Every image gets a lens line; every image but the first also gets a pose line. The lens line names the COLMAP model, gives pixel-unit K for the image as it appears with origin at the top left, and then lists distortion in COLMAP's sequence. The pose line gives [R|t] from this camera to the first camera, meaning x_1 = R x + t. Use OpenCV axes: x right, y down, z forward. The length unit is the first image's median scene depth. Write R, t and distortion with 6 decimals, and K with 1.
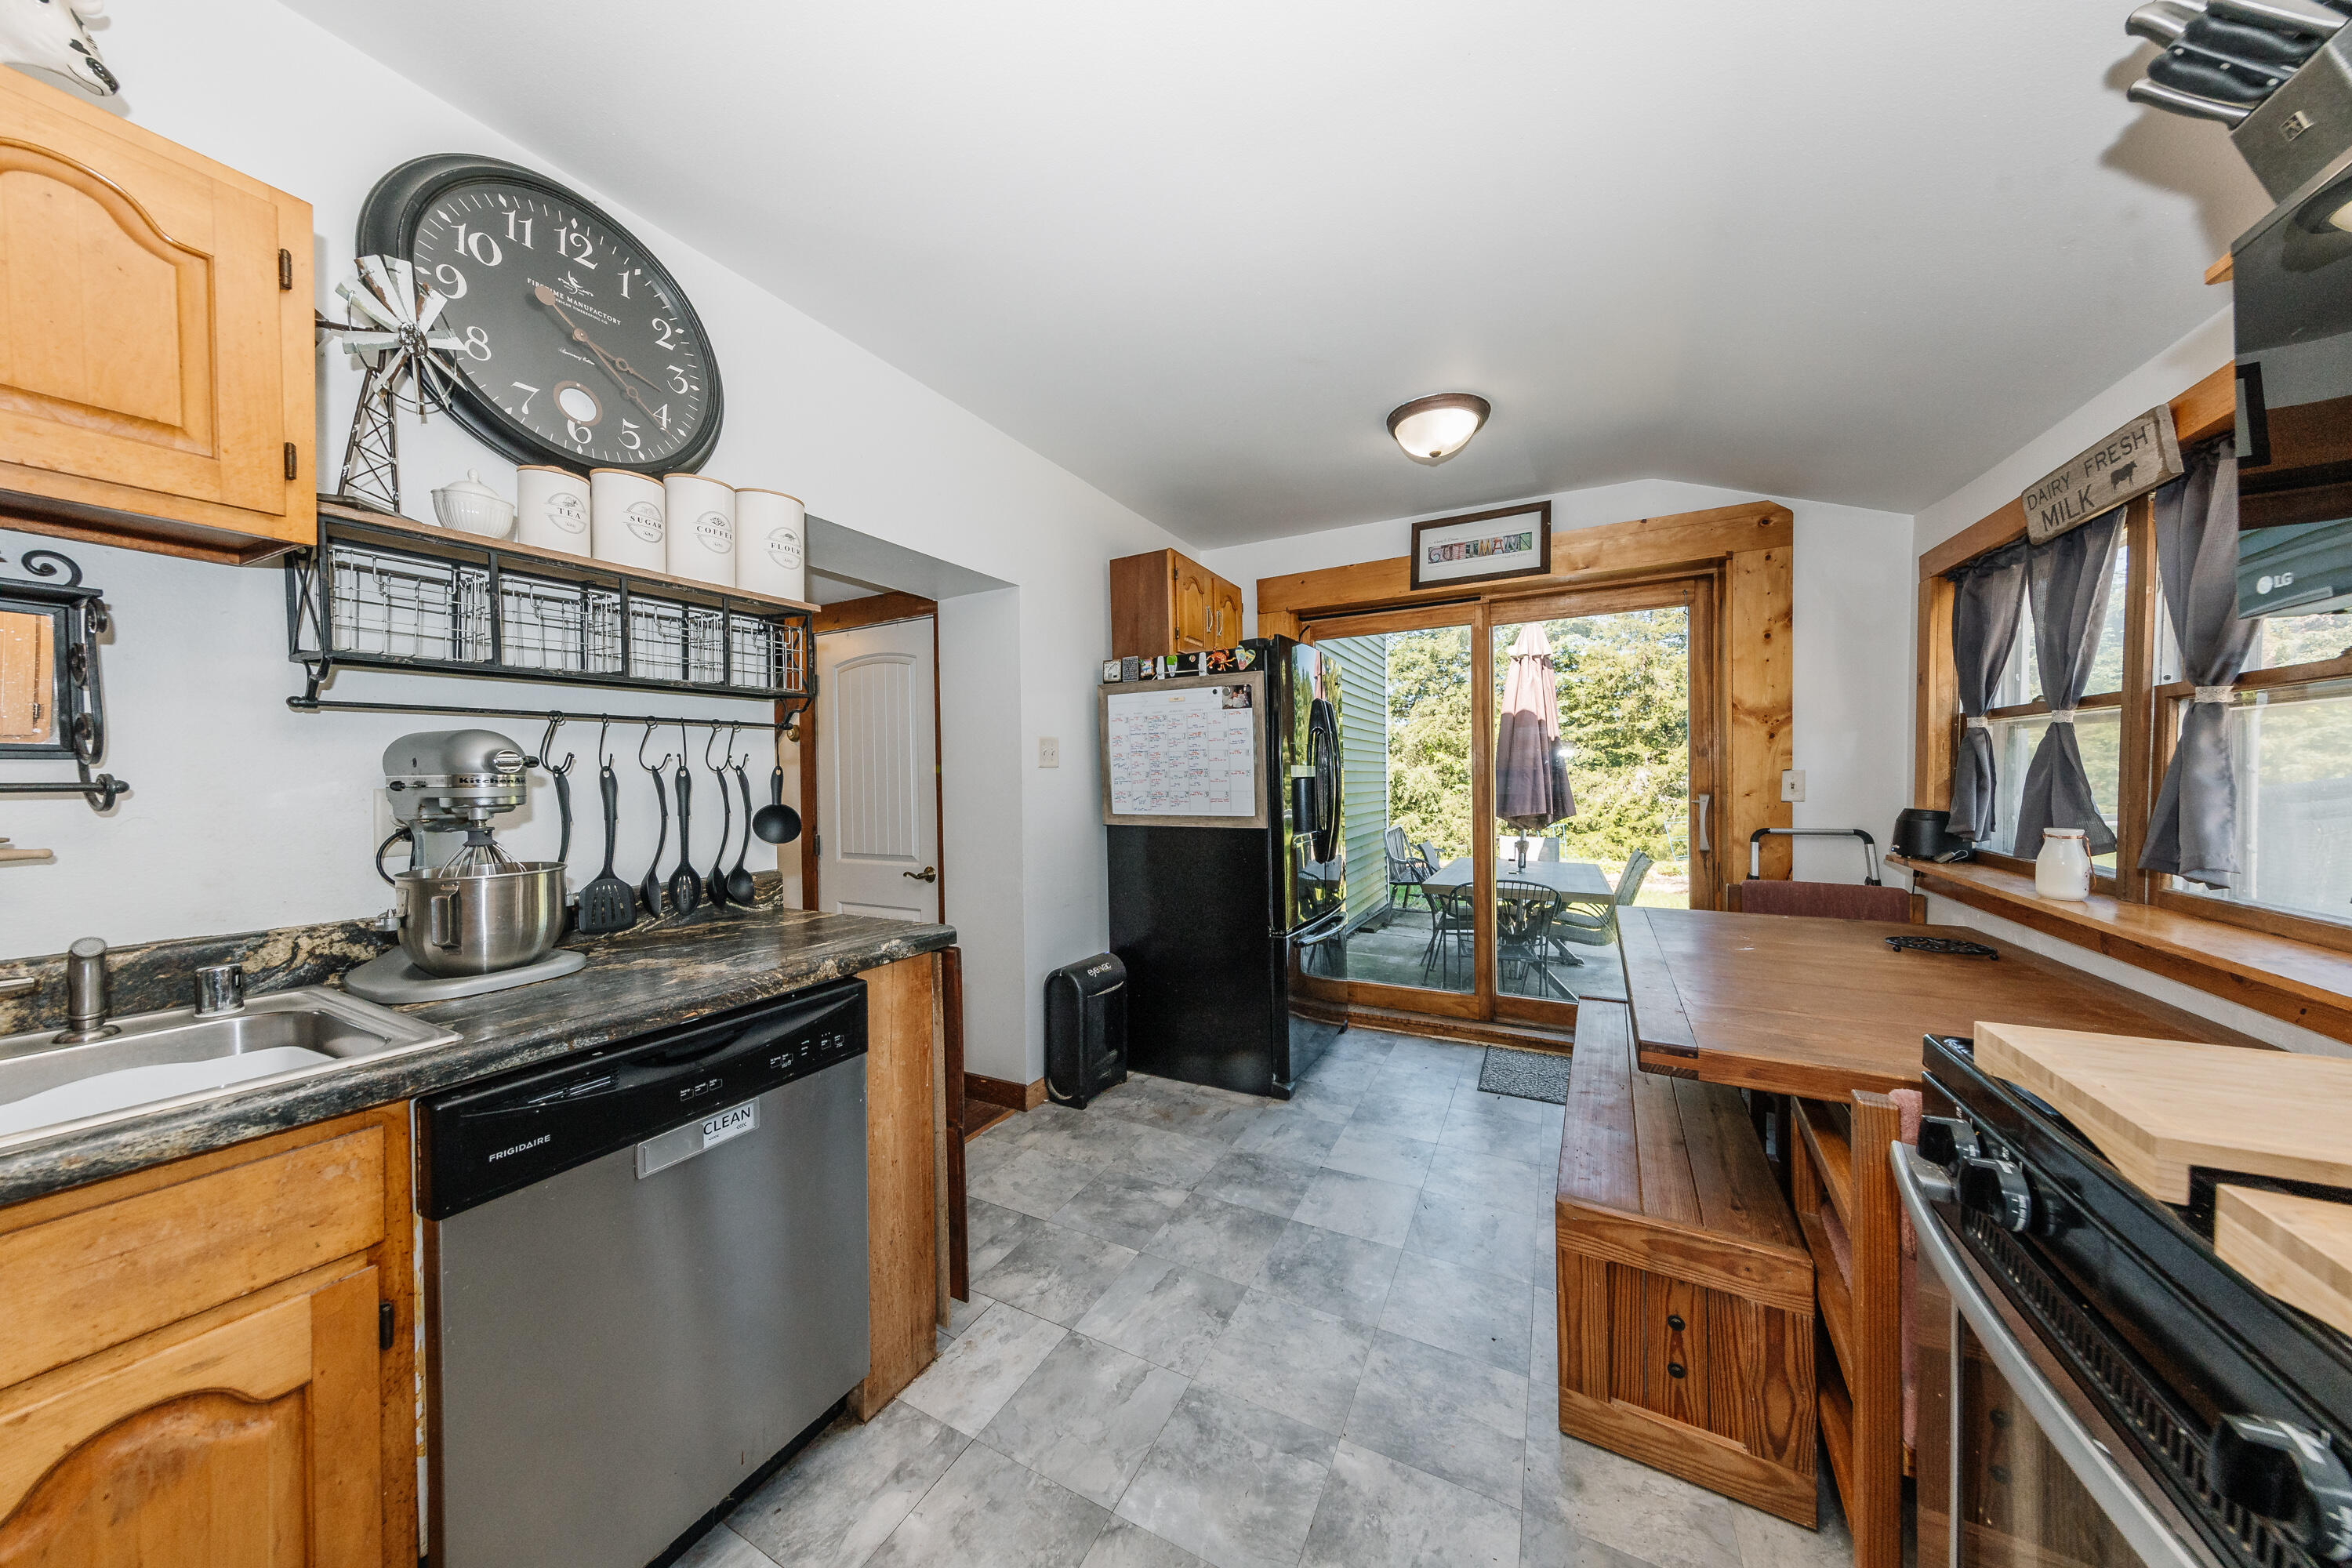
lens RADIAL K [[739.0, 0, 1177.7], [0, 739.0, 788.5], [0, 0, 1]] dist [0.002107, -0.000388]
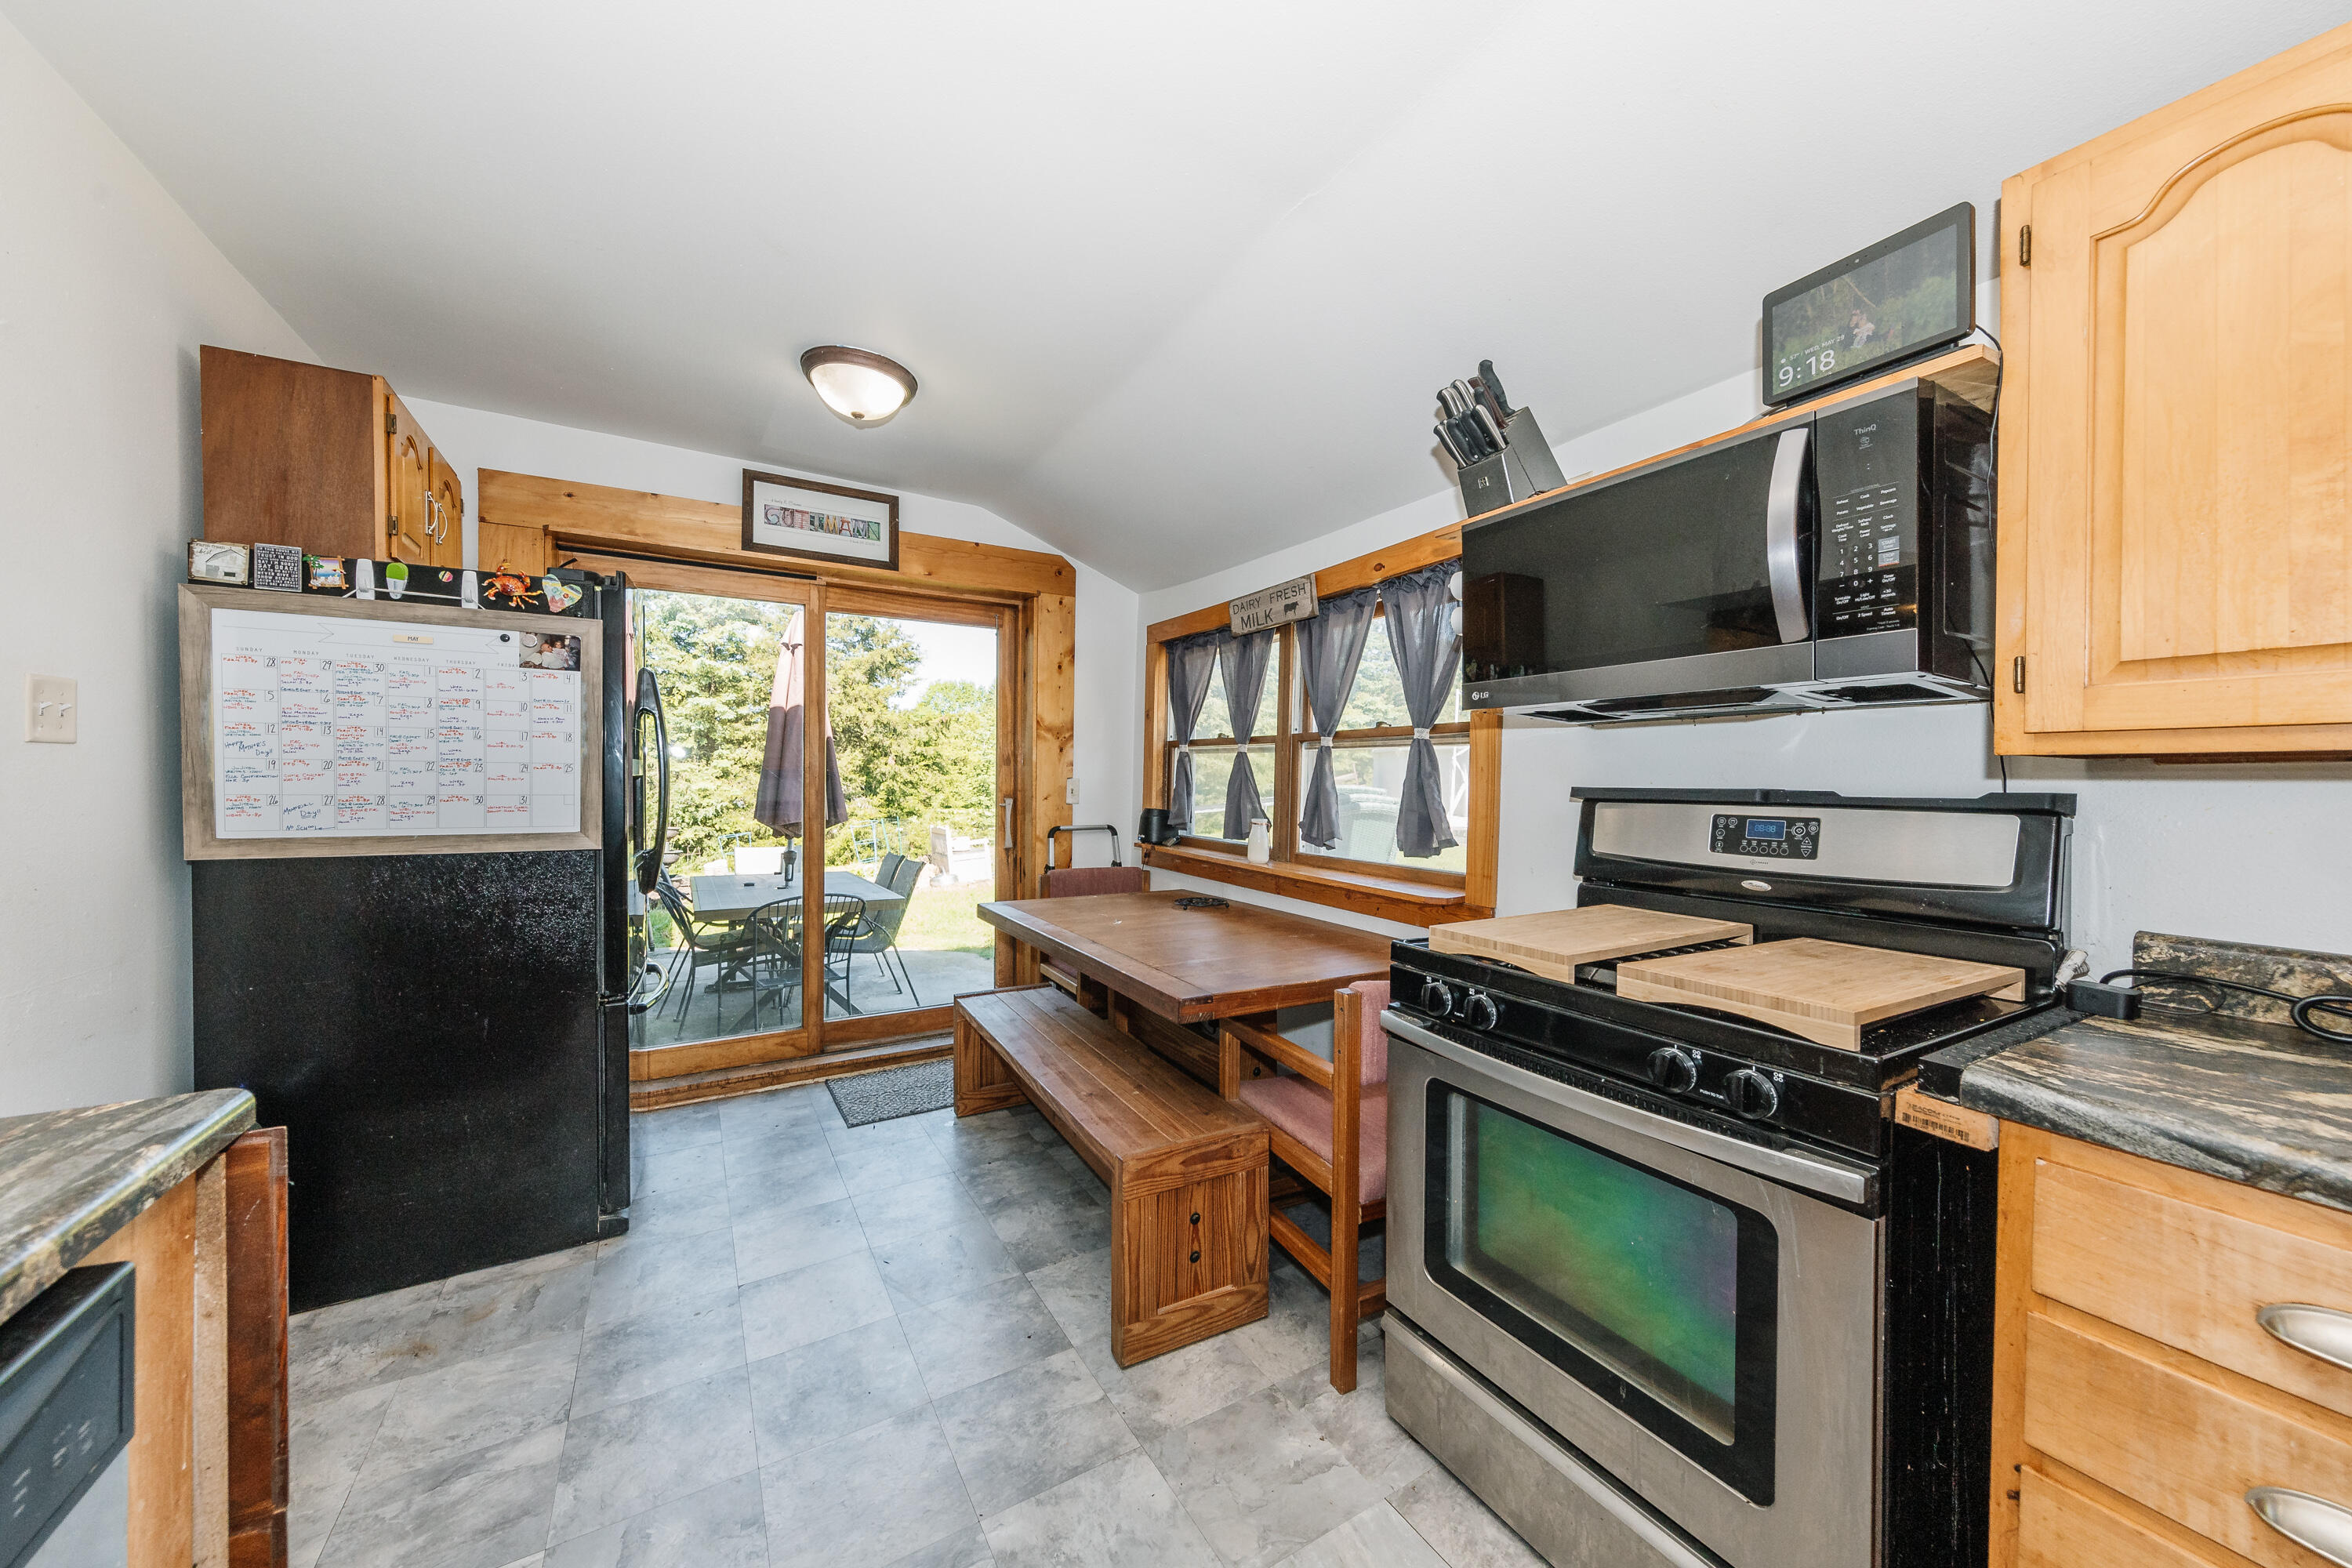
lens RADIAL K [[828.5, 0, 1173.8], [0, 828.5, 785.4], [0, 0, 1]] dist [0.005146, -0.001152]
pose [[0.519538, 0.011100, 0.854375, -0.257253], [-0.003382, 0.999934, -0.010935, 0.001260], [-0.854441, 0.002792, 0.519541, 0.137097]]
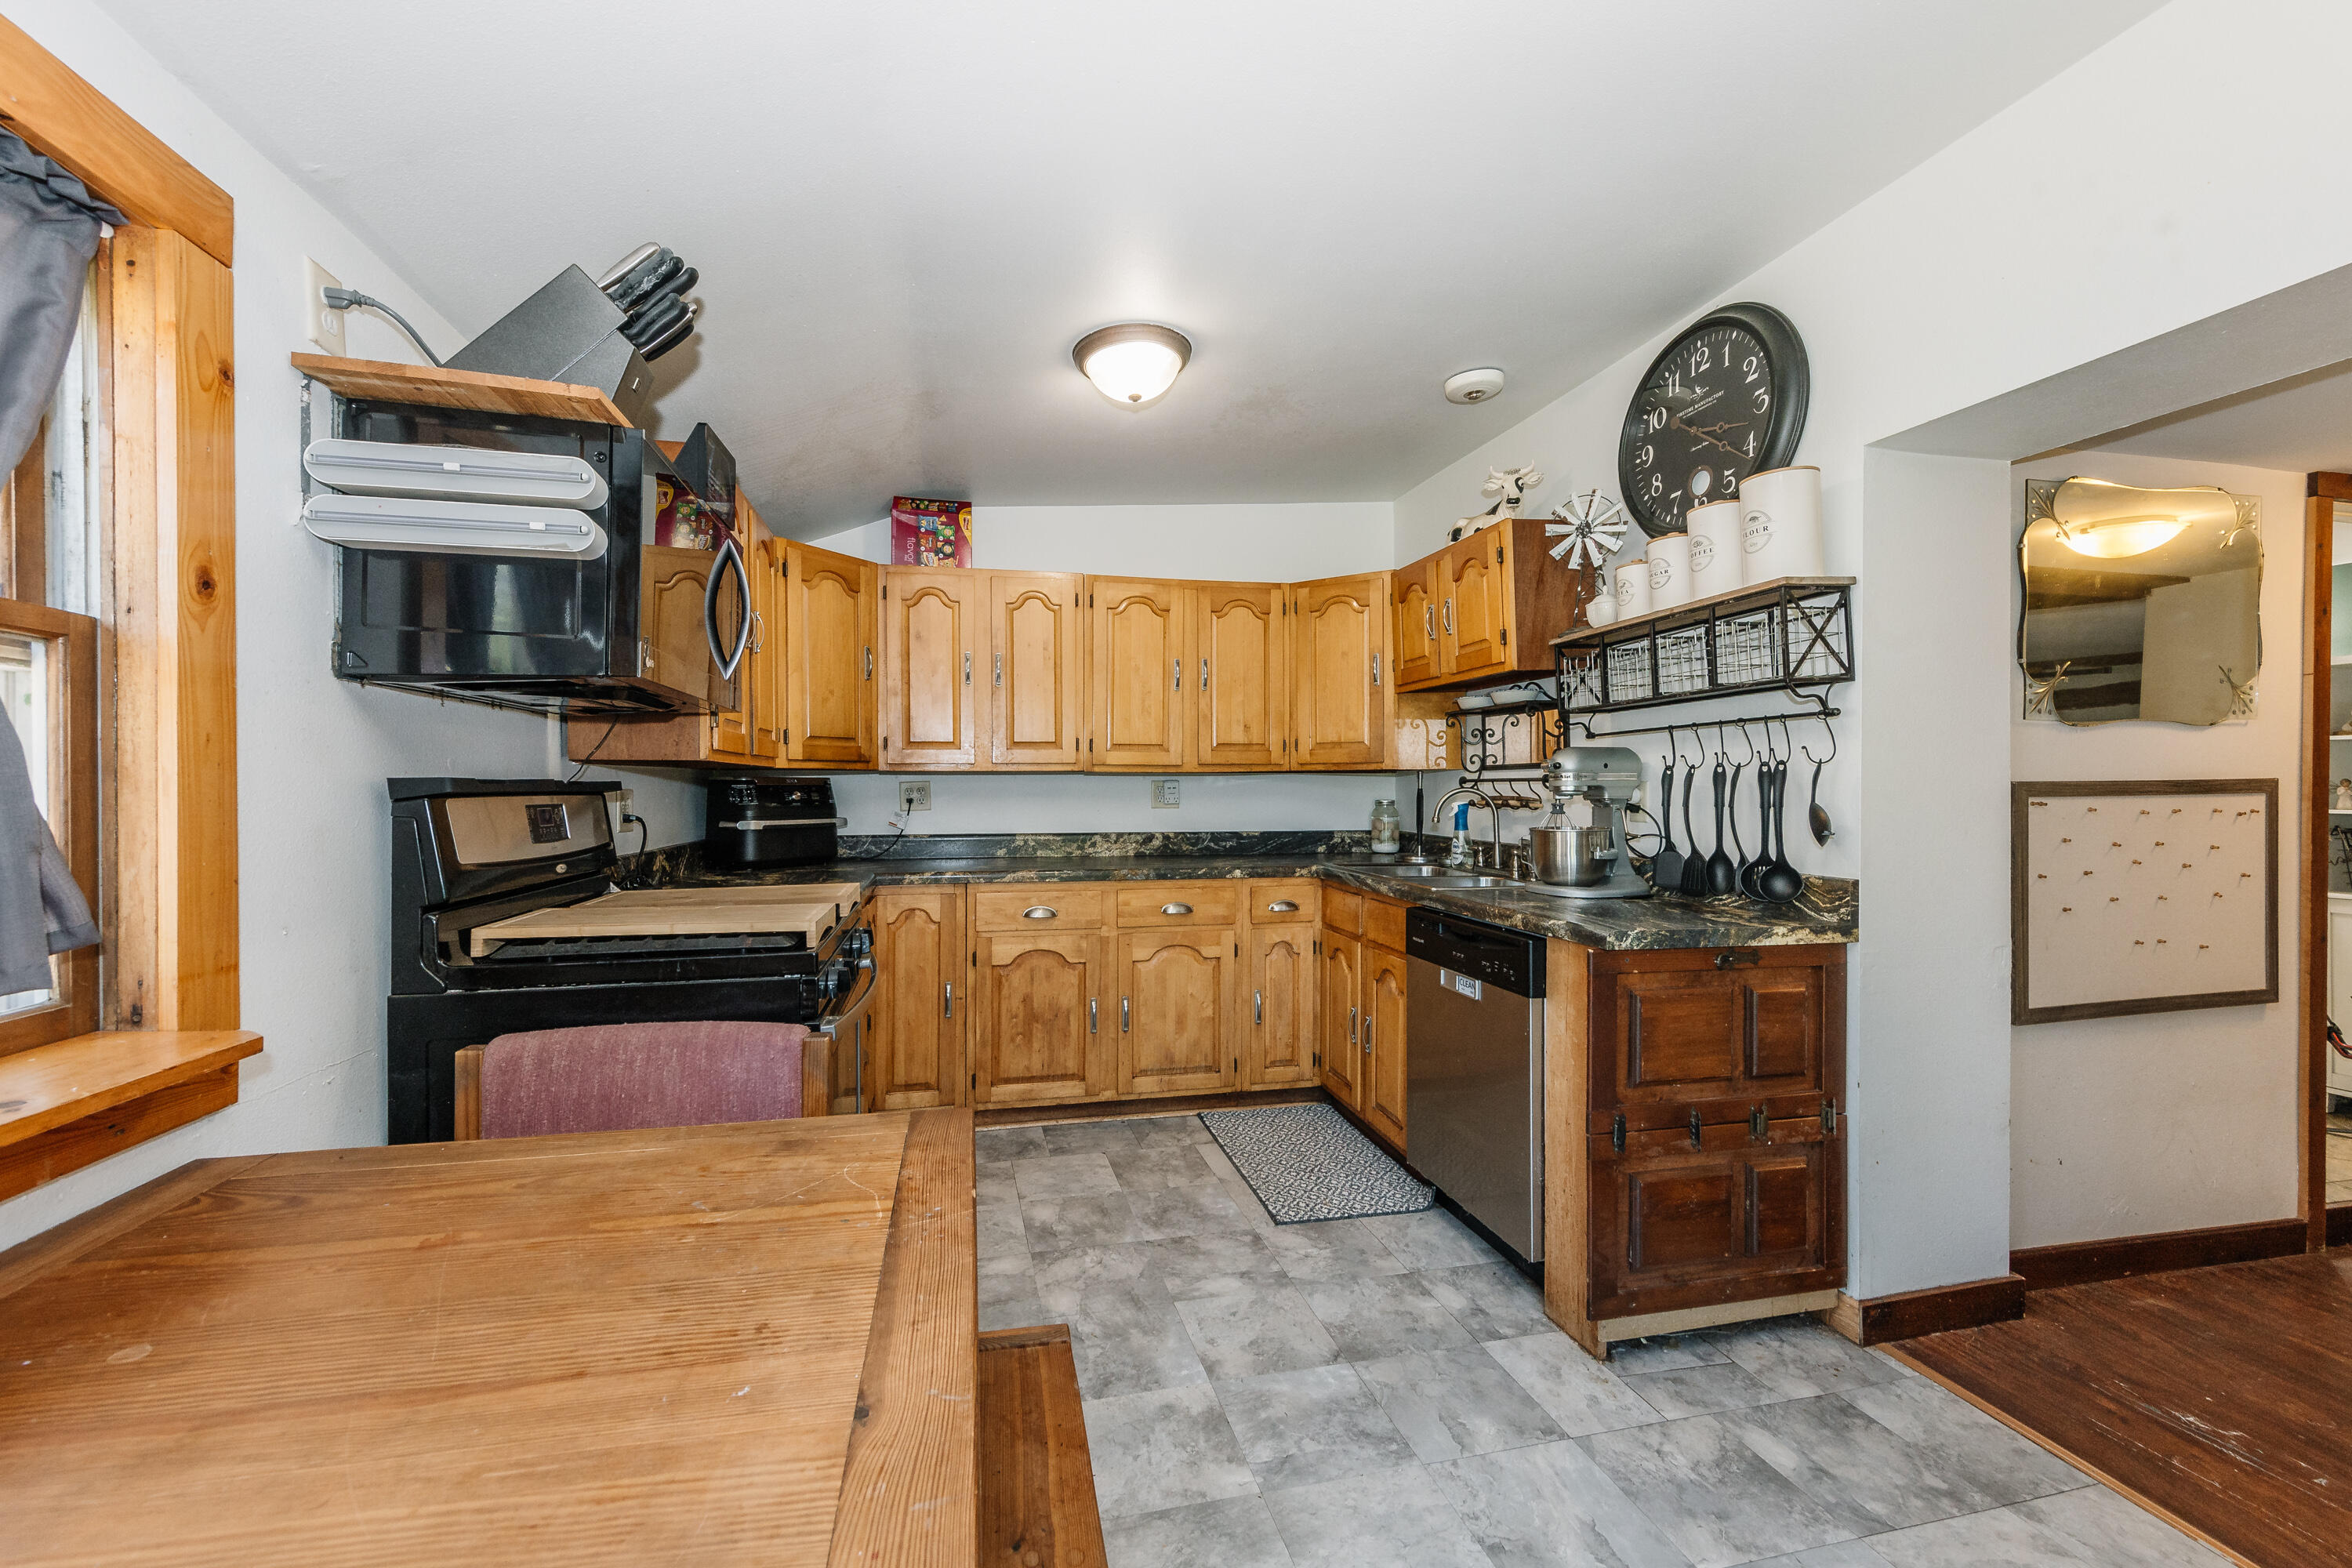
lens RADIAL K [[922.5, 0, 1156.0], [0, 922.5, 786.2], [0, 0, 1]] dist [0.009344, -0.001121]
pose [[-0.758803, 0.009913, -0.651245, 0.518633], [-0.000280, 0.999879, 0.015546, -0.009096], [0.651321, 0.011978, -0.758708, 0.870396]]
